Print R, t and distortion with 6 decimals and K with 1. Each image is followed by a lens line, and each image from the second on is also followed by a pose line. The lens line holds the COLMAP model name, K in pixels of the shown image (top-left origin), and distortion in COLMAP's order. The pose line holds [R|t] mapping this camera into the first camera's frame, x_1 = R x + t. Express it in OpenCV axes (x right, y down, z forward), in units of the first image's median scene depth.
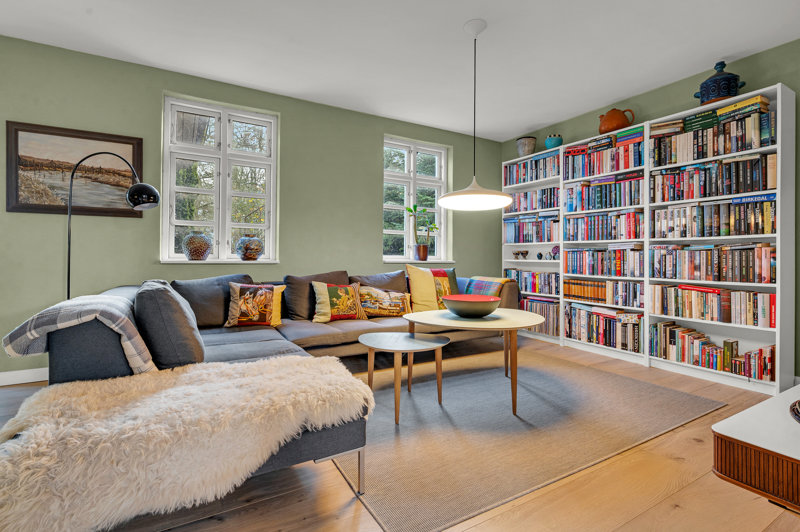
lens RADIAL K [[382.4, 0, 399.1], [0, 382.4, 258.0], [0, 0, 1]] dist [0.003818, 0.000206]
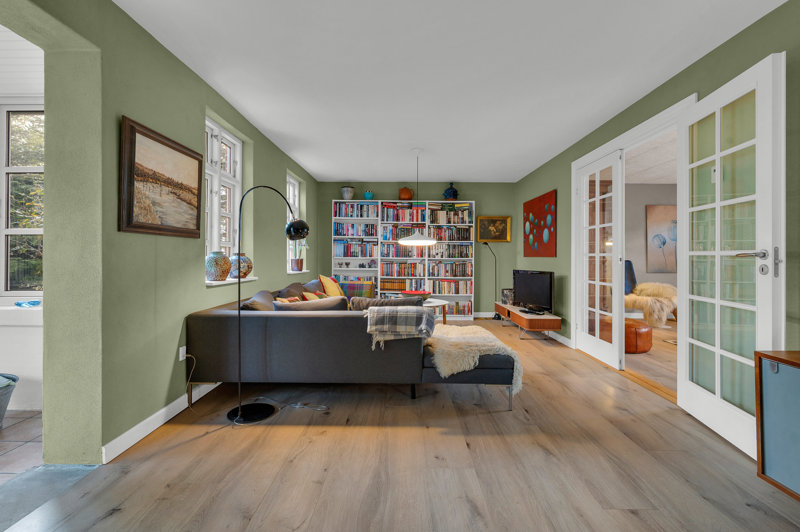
lens RADIAL K [[382.4, 0, 402.9], [0, 382.4, 261.9], [0, 0, 1]] dist [0.003818, 0.000206]
pose [[0.497957, -0.012639, 0.867110, -1.198272], [-0.001421, 0.999881, 0.015390, -0.060426], [-0.867201, -0.008896, 0.497879, 0.091615]]
